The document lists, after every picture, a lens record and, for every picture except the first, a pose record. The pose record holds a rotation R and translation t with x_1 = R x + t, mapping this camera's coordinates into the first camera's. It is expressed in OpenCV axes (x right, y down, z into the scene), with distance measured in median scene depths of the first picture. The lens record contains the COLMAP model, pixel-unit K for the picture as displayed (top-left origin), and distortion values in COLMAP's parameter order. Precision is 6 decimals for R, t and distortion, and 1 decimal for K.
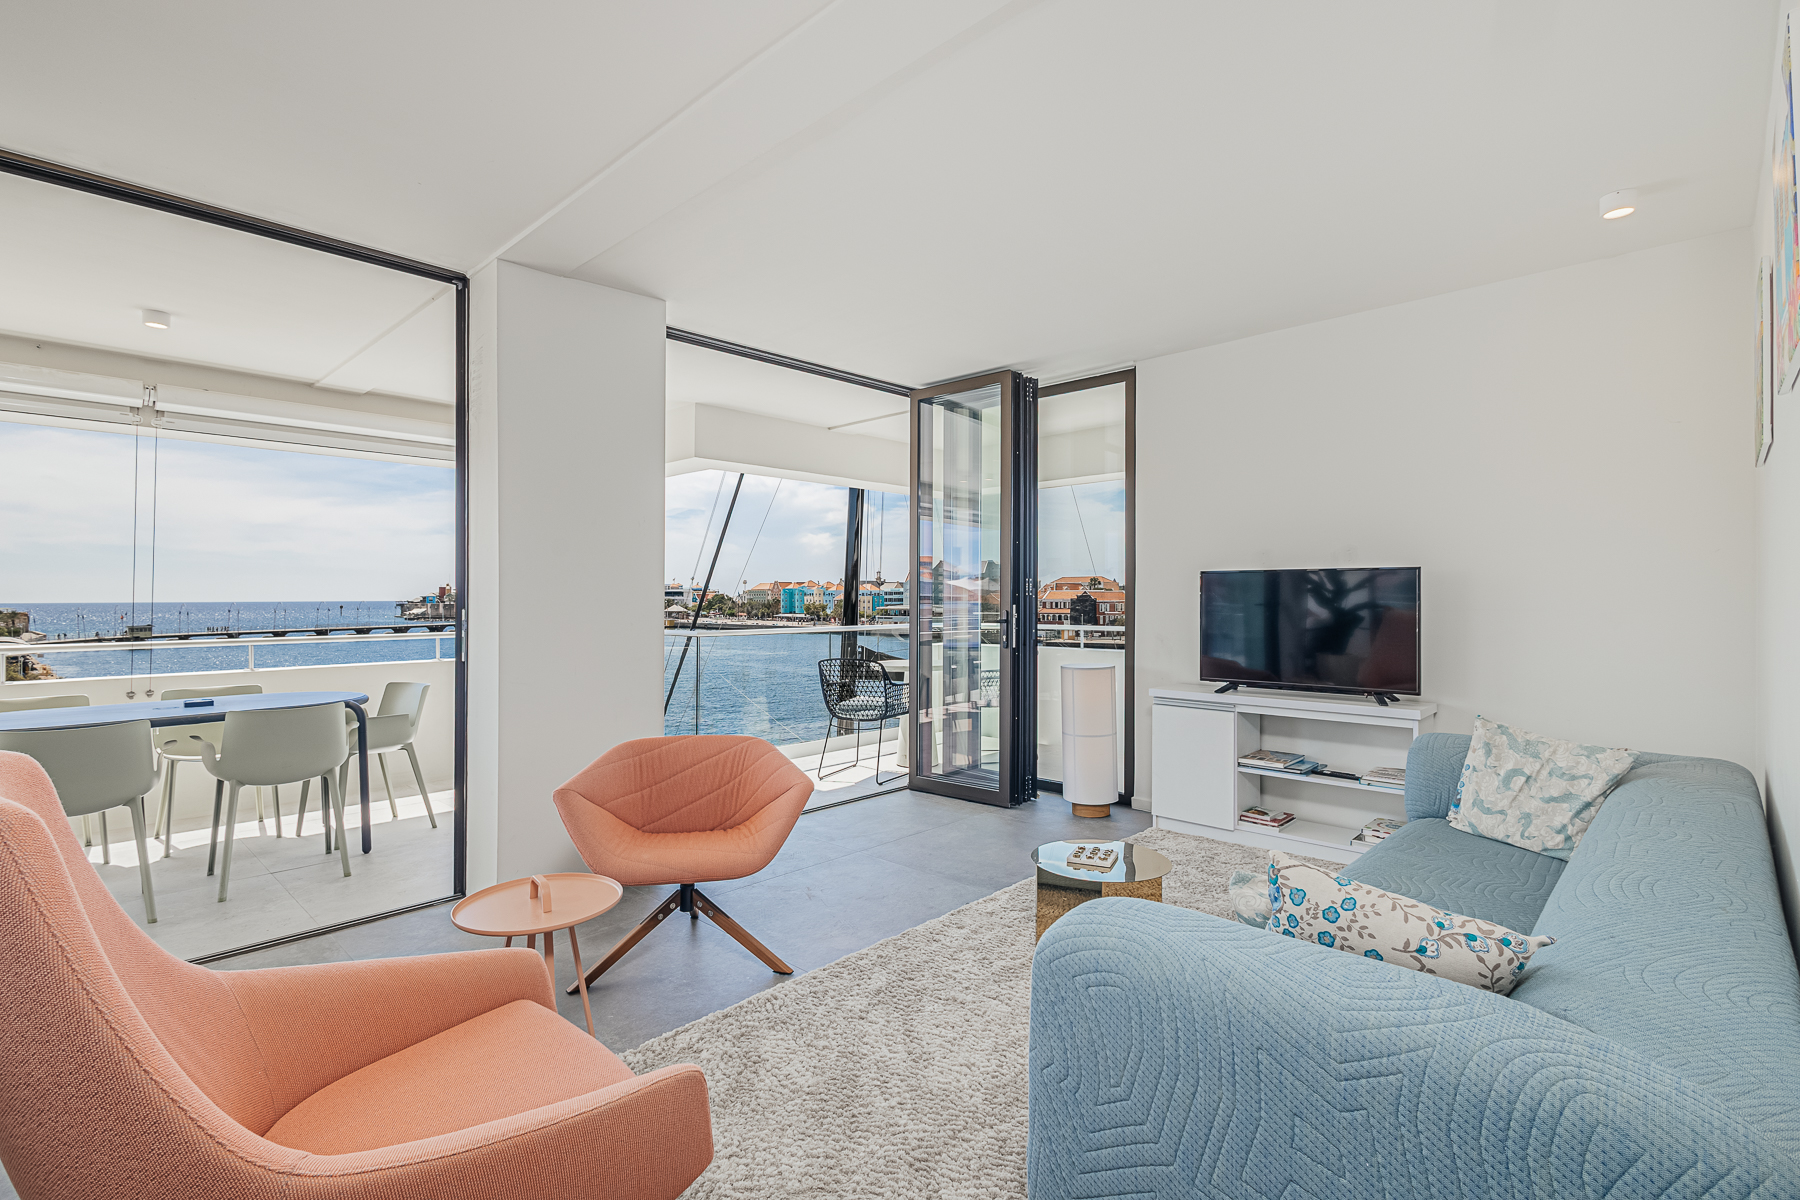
lens RADIAL K [[824.8, 0, 939.0], [0, 824.8, 592.9], [0, 0, 1]] dist [0.000516, 0.000062]
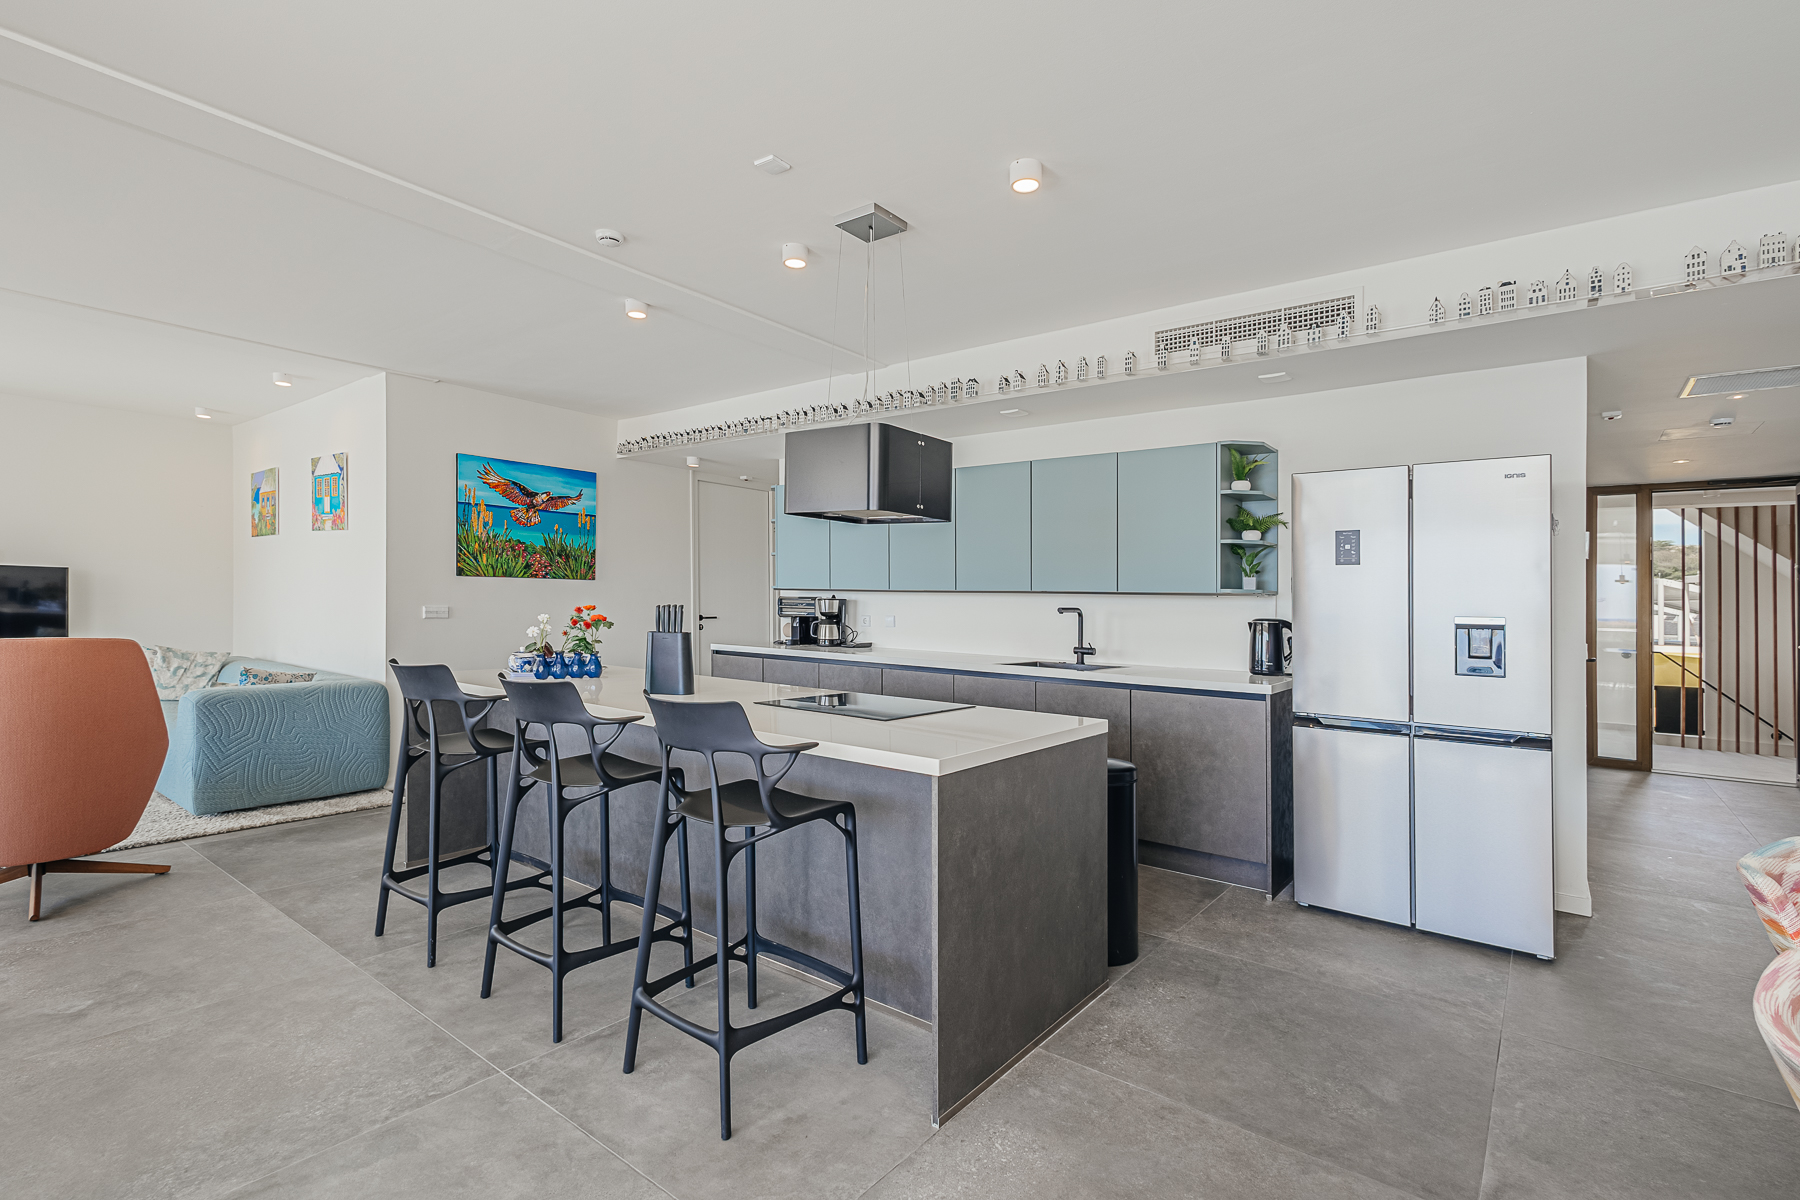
lens RADIAL K [[827.1, 0, 891.2], [0, 827.1, 616.1], [0, 0, 1]] dist [-0.000729, -0.000062]
pose [[-0.089367, -0.027103, 0.995630, -1.627268], [-0.033118, 0.999158, 0.024227, -0.037227], [-0.995448, -0.030808, -0.090189, -0.678075]]
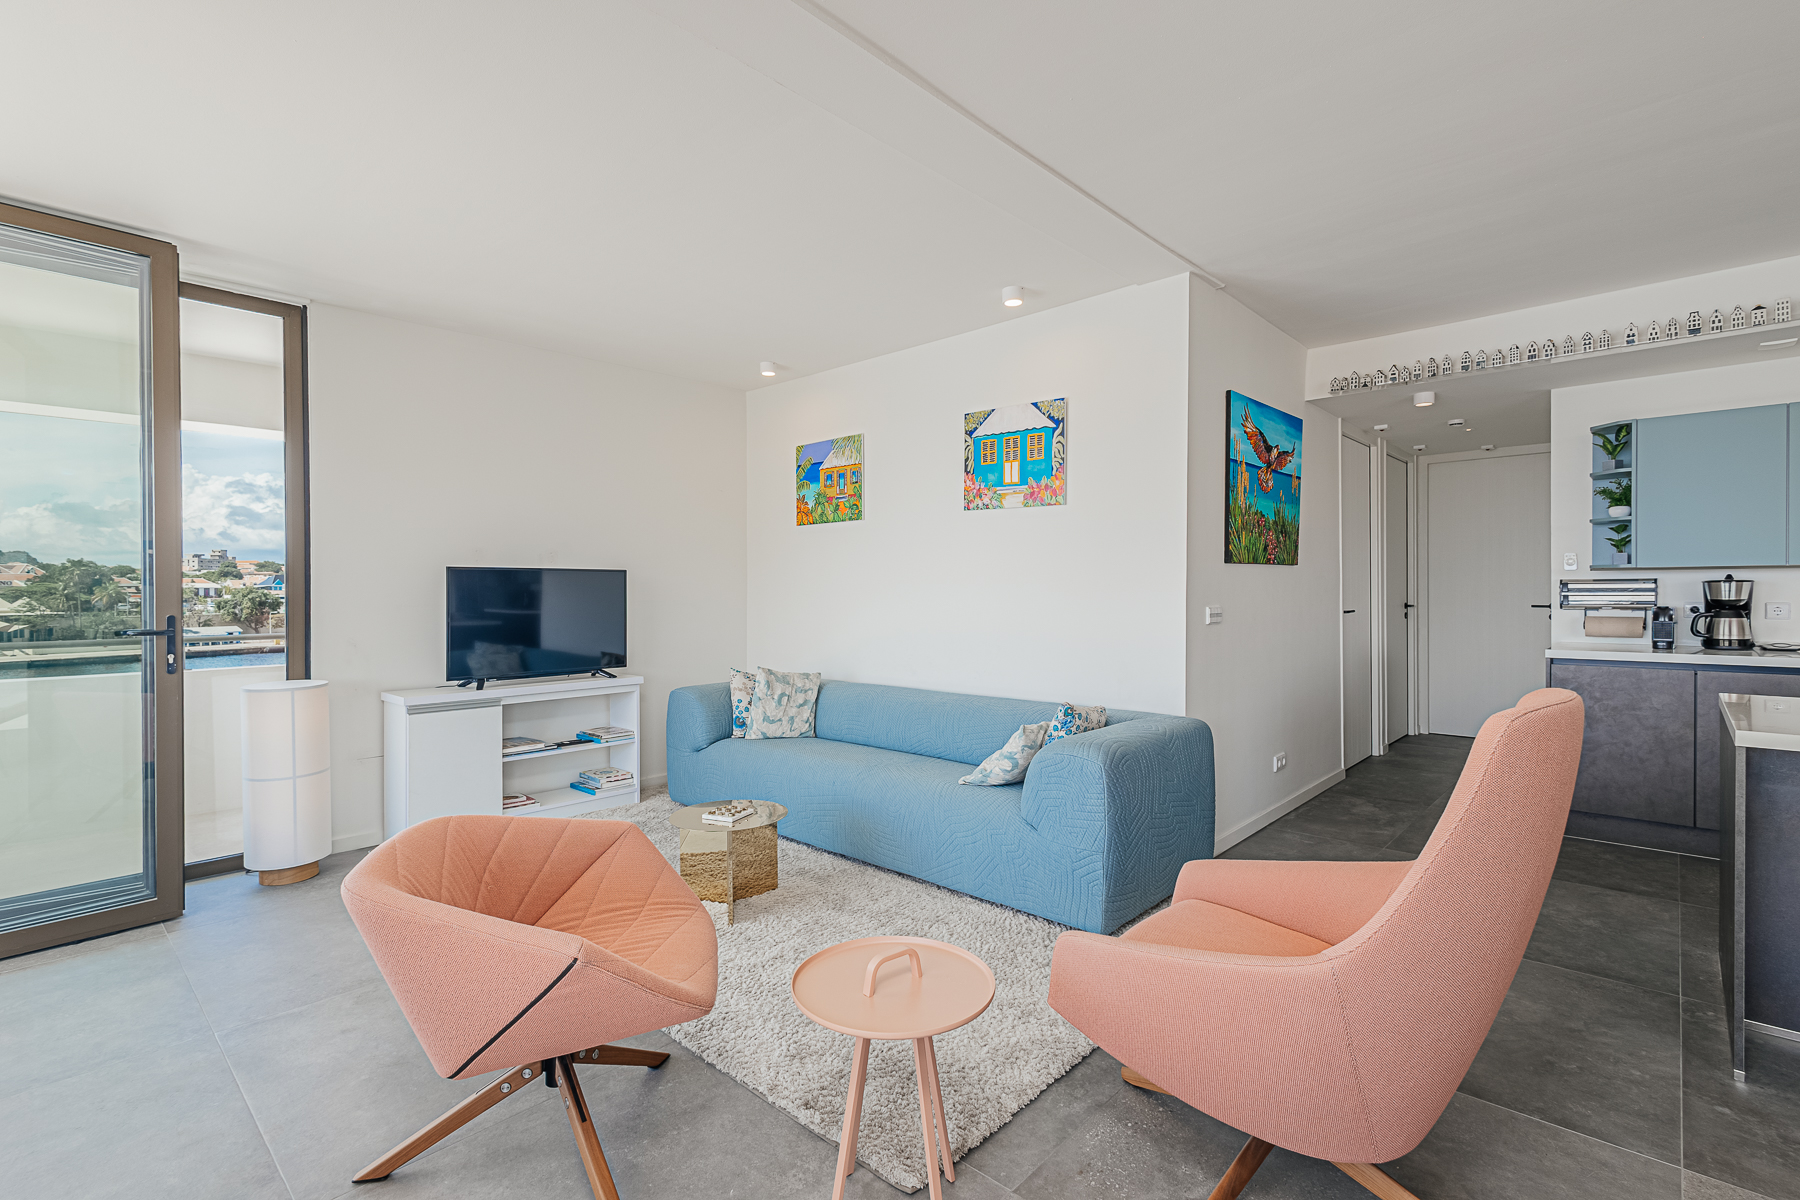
lens RADIAL K [[821.9, 0, 900.0], [0, 821.9, 600.0], [0, 0, 1]] dist [0.001476, 0.000299]
pose [[0.003578, -0.020788, 0.999778, -0.967022], [-0.003748, 0.999777, 0.020801, -0.015224], [-0.999987, -0.003822, 0.003499, 0.729422]]
